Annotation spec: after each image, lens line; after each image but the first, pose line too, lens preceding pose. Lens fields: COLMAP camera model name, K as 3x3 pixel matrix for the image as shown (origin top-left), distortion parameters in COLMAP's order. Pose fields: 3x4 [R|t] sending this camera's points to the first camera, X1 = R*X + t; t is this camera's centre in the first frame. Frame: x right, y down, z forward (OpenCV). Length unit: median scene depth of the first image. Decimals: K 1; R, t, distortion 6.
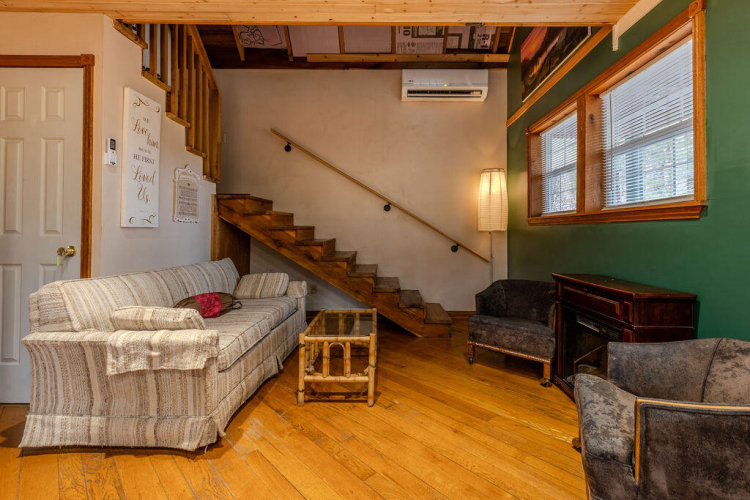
lens RADIAL K [[339.3, 0, 389.5], [0, 339.3, 227.2], [0, 0, 1]] dist [0.002979, -0.001698]
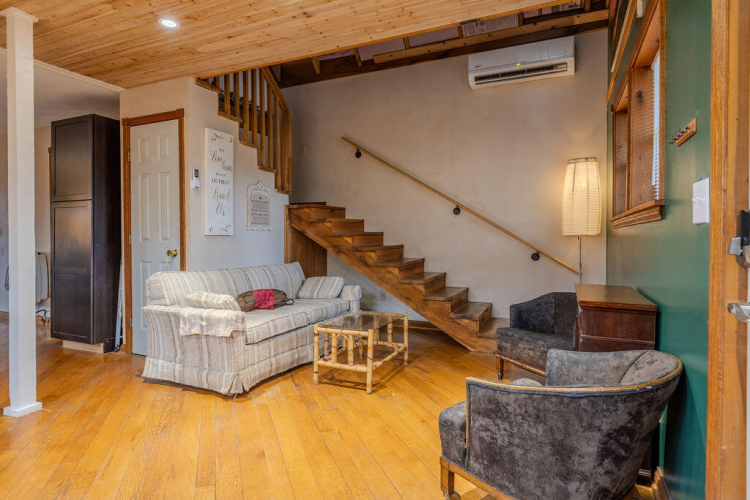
lens RADIAL K [[419.3, 0, 375.8], [0, 419.3, 245.0], [0, 0, 1]] dist [-0.002019, -0.001825]
pose [[0.910667, 0.000596, -0.413140, 0.464971], [0.012018, 0.999538, 0.027933, 0.000303], [0.412966, -0.030403, 0.910239, -0.198966]]
